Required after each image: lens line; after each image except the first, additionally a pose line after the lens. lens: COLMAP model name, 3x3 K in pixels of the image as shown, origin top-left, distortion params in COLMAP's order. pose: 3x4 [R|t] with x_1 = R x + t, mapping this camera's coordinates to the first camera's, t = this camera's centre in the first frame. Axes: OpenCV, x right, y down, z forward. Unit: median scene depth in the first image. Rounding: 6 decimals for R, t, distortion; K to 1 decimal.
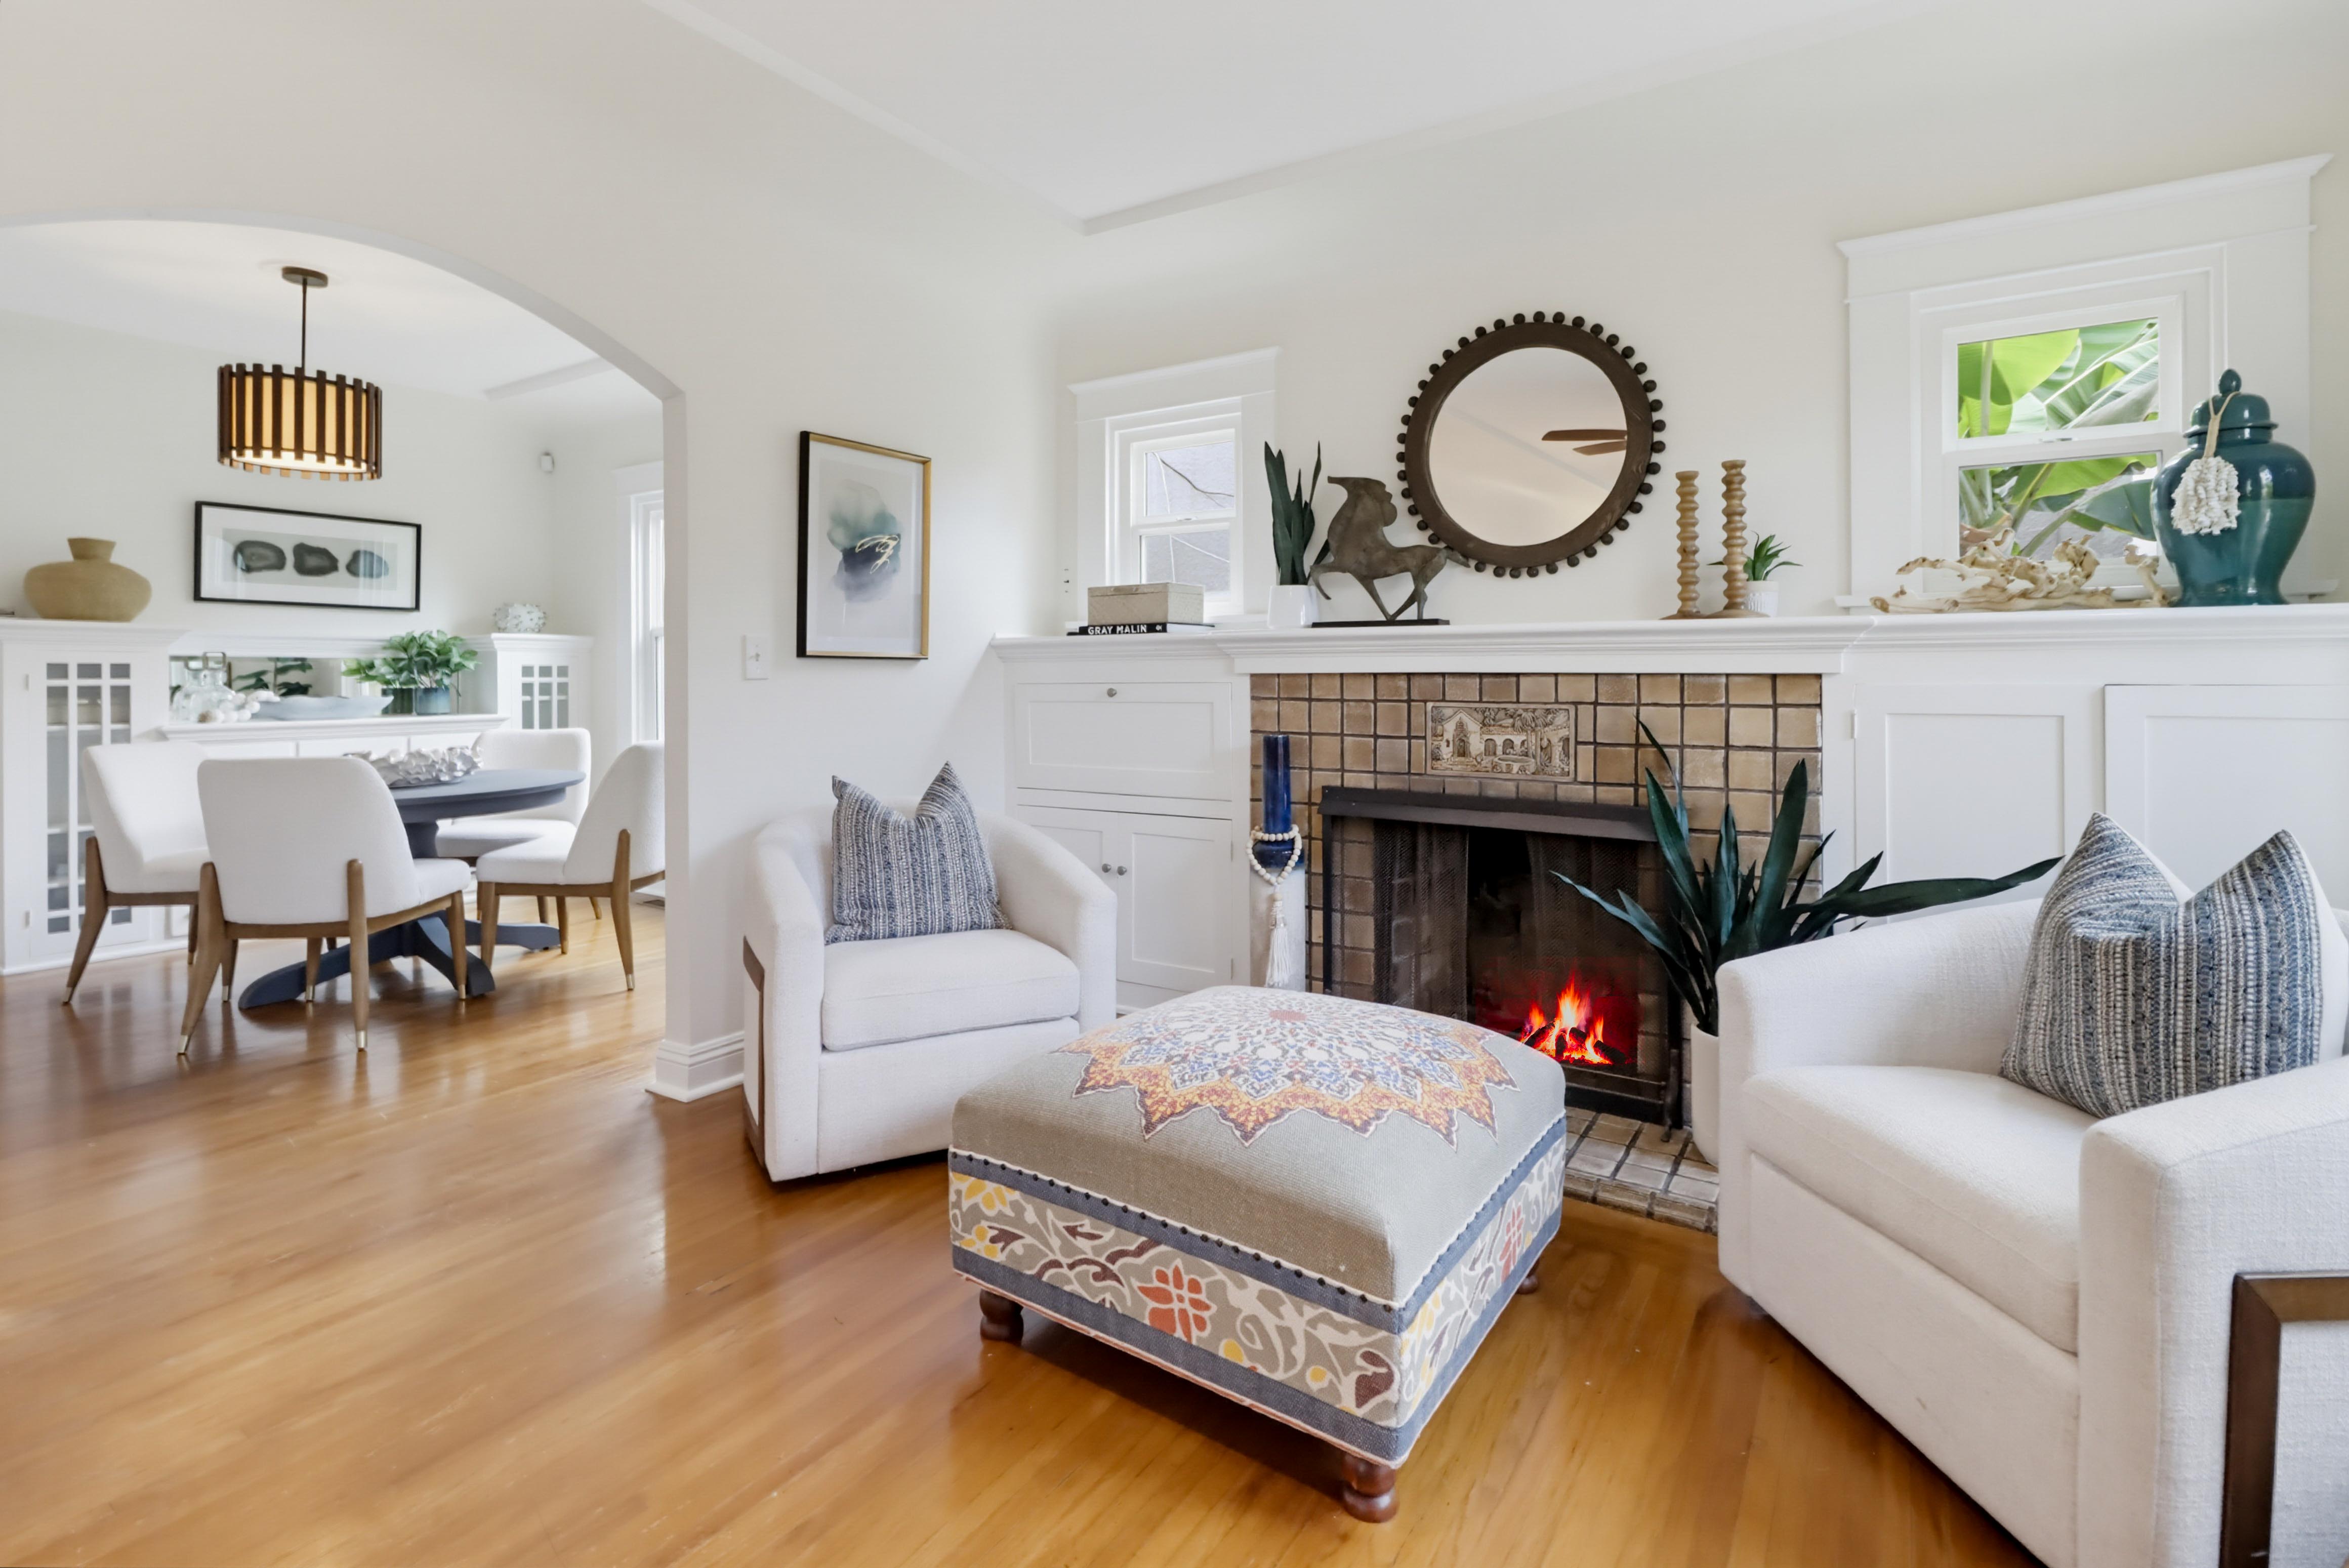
lens RADIAL K [[1110.7, 0, 1186.4], [0, 1110.7, 678.5], [0, 0, 1]] dist [-0.006739, 0.002863]
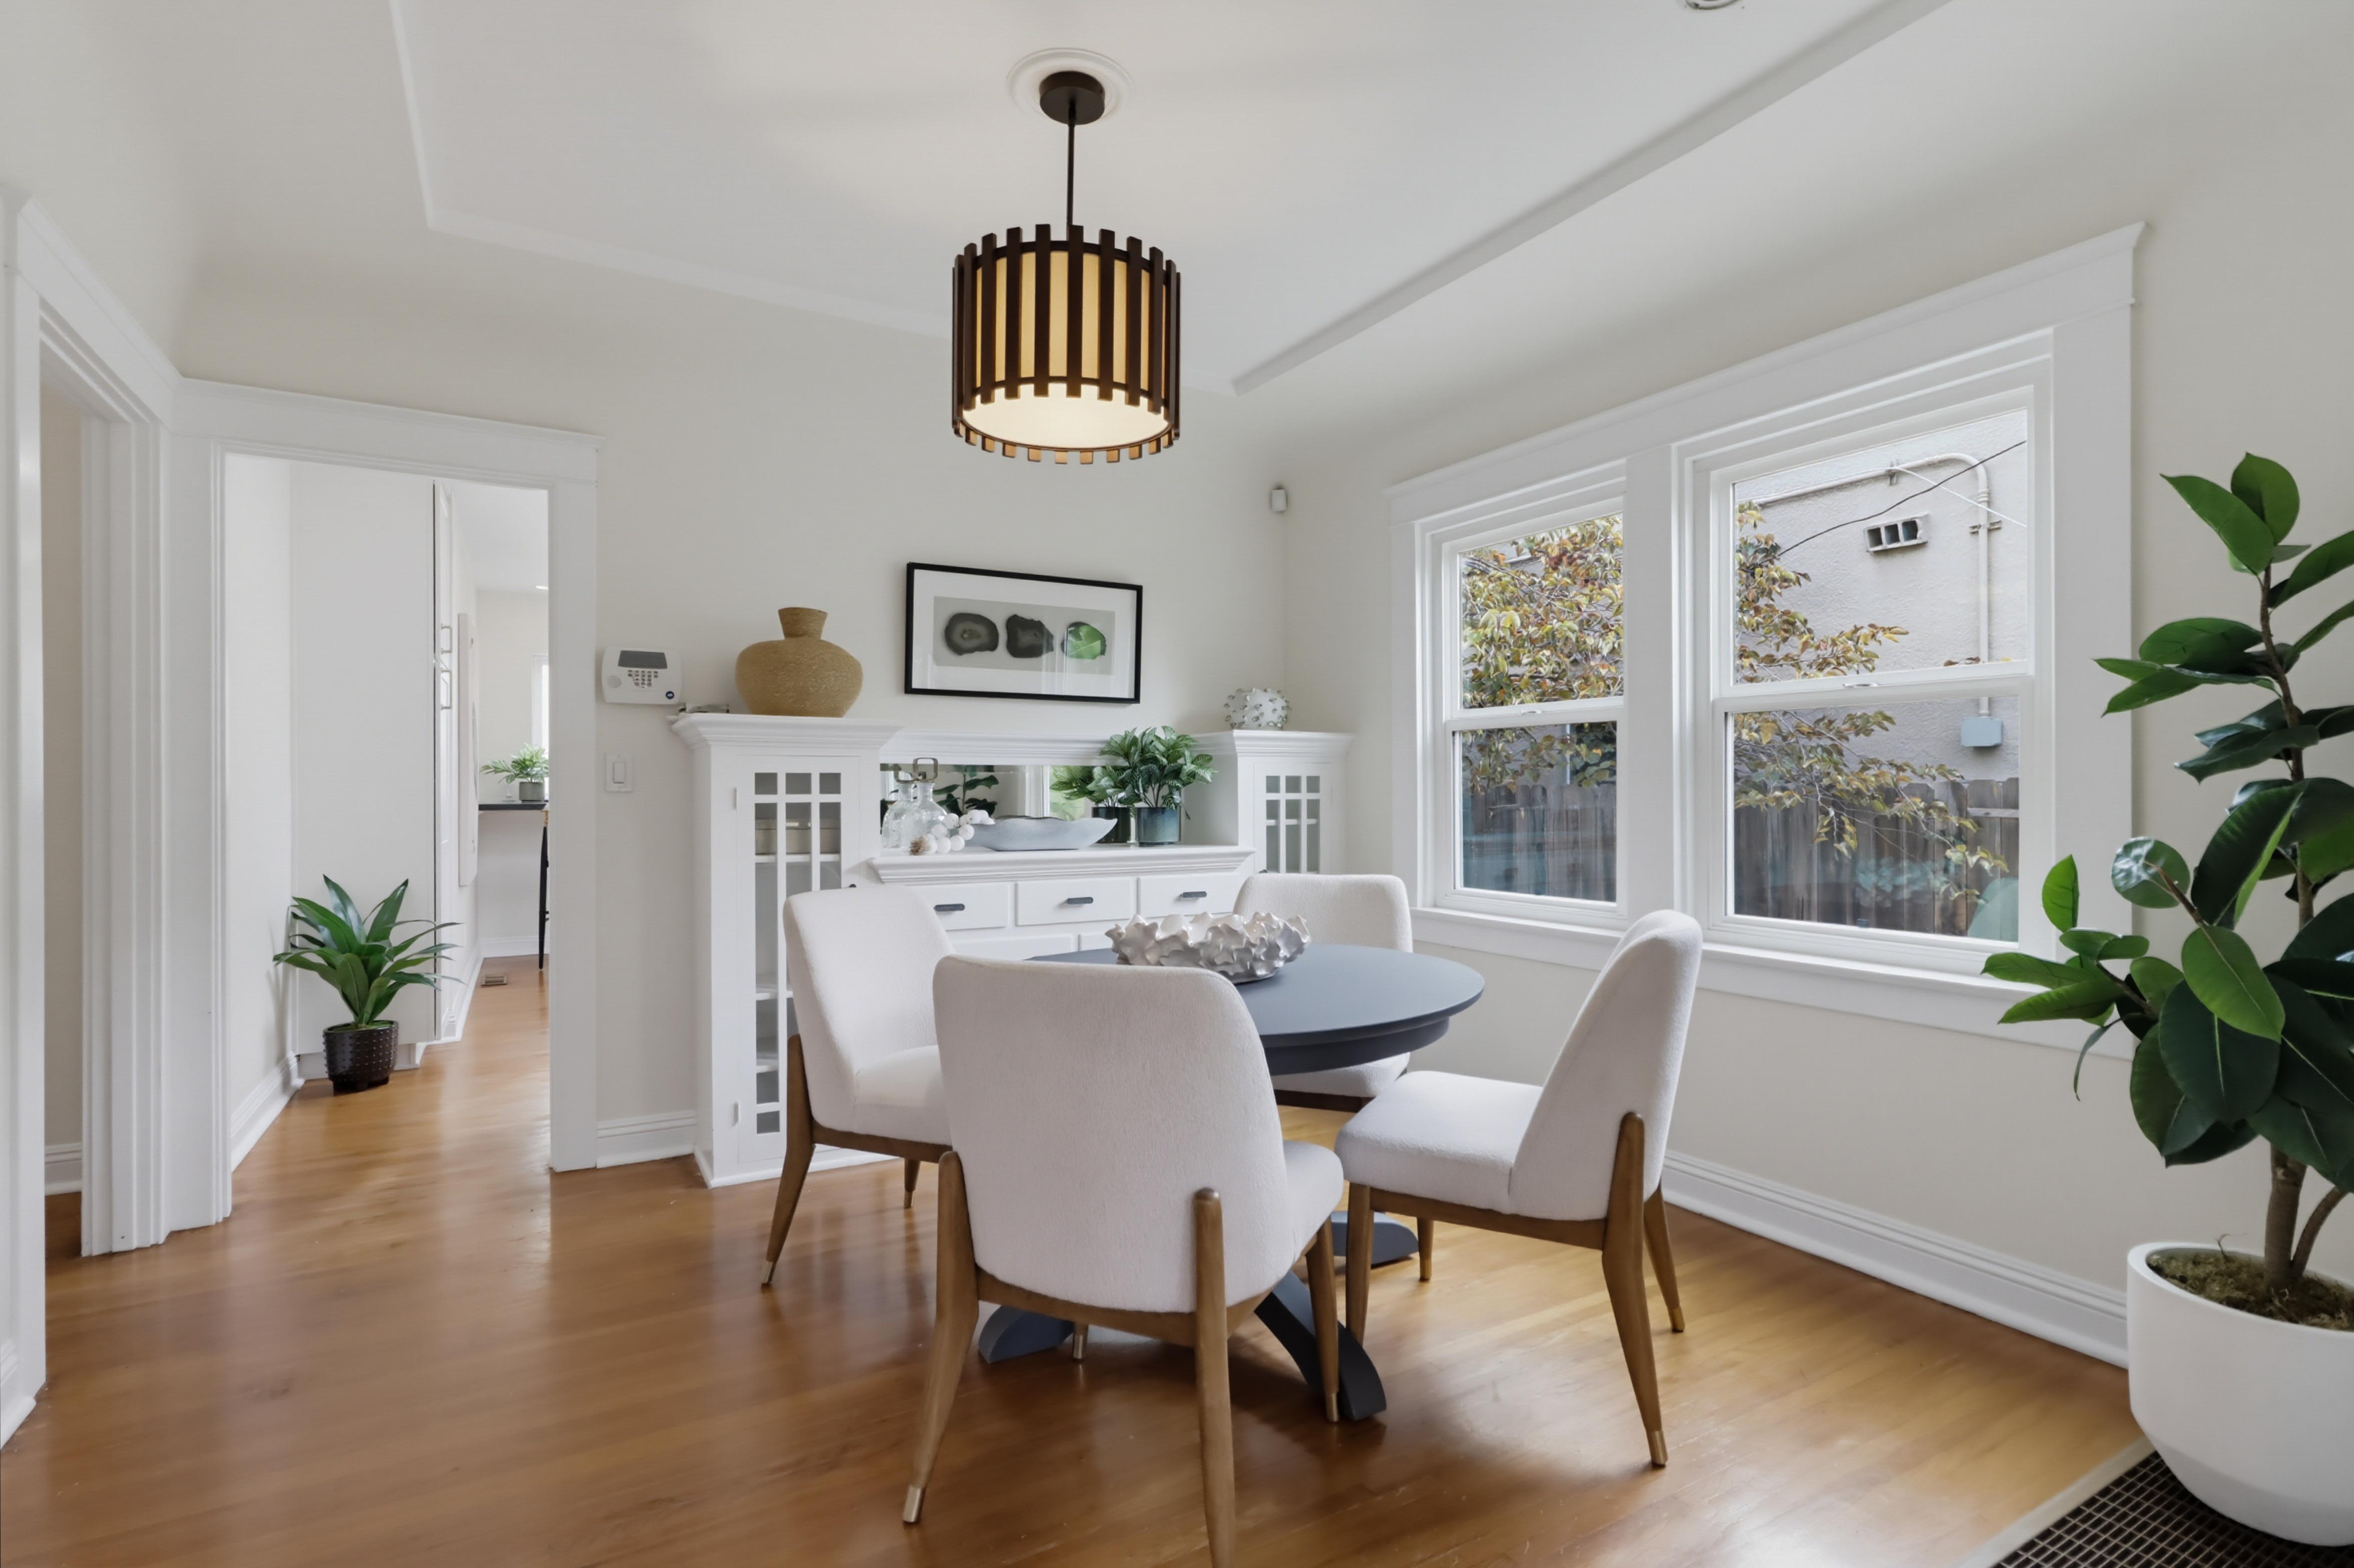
lens RADIAL K [[1113.0, 0, 1194.5], [0, 1113.0, 799.8], [0, 0, 1]] dist [-0.006739, 0.002863]
pose [[0.897591, 0.005642, -0.440792, -0.531702], [-0.003275, 0.999976, 0.006129, -0.001311], [0.440816, -0.004058, 0.897588, 0.560455]]
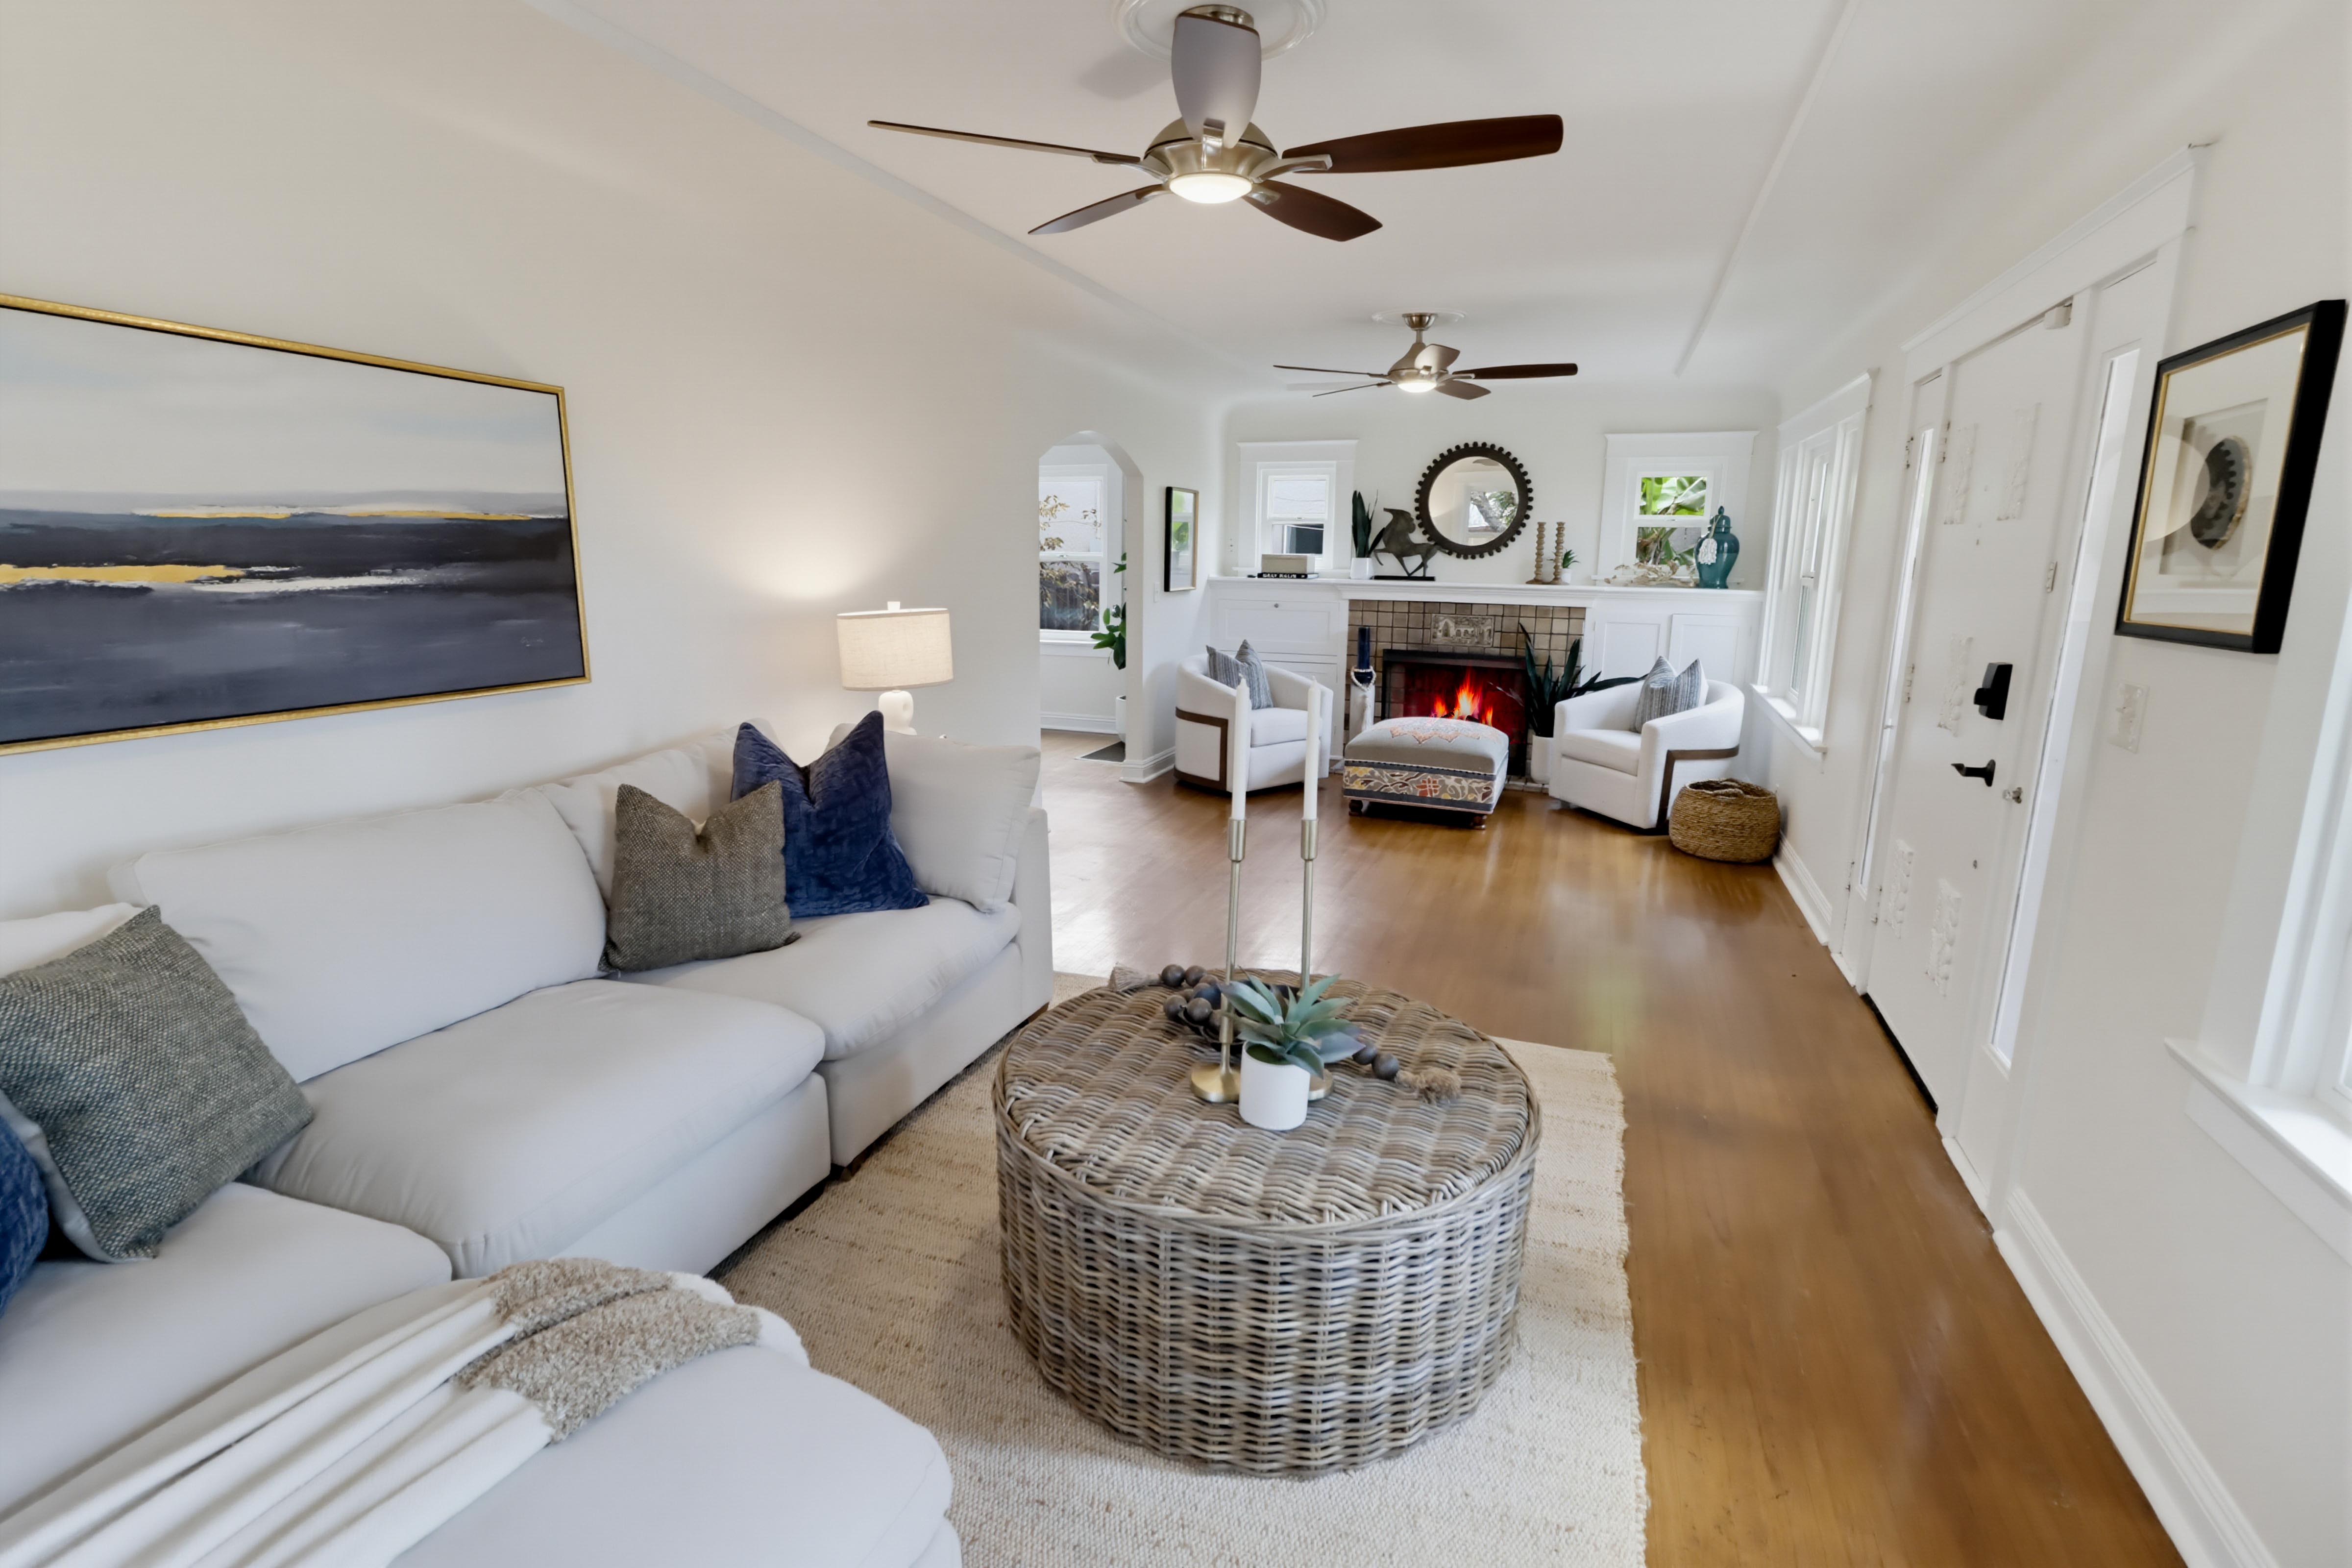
lens RADIAL K [[1112.1, 0, 1164.1], [0, 1112.1, 765.6], [0, 0, 1]] dist [-0.006739, 0.002863]
pose [[0.977952, -0.030714, 0.206560, -0.761687], [-0.011405, 0.979794, 0.199683, -0.115731], [-0.208519, -0.197636, 0.957841, -1.105597]]
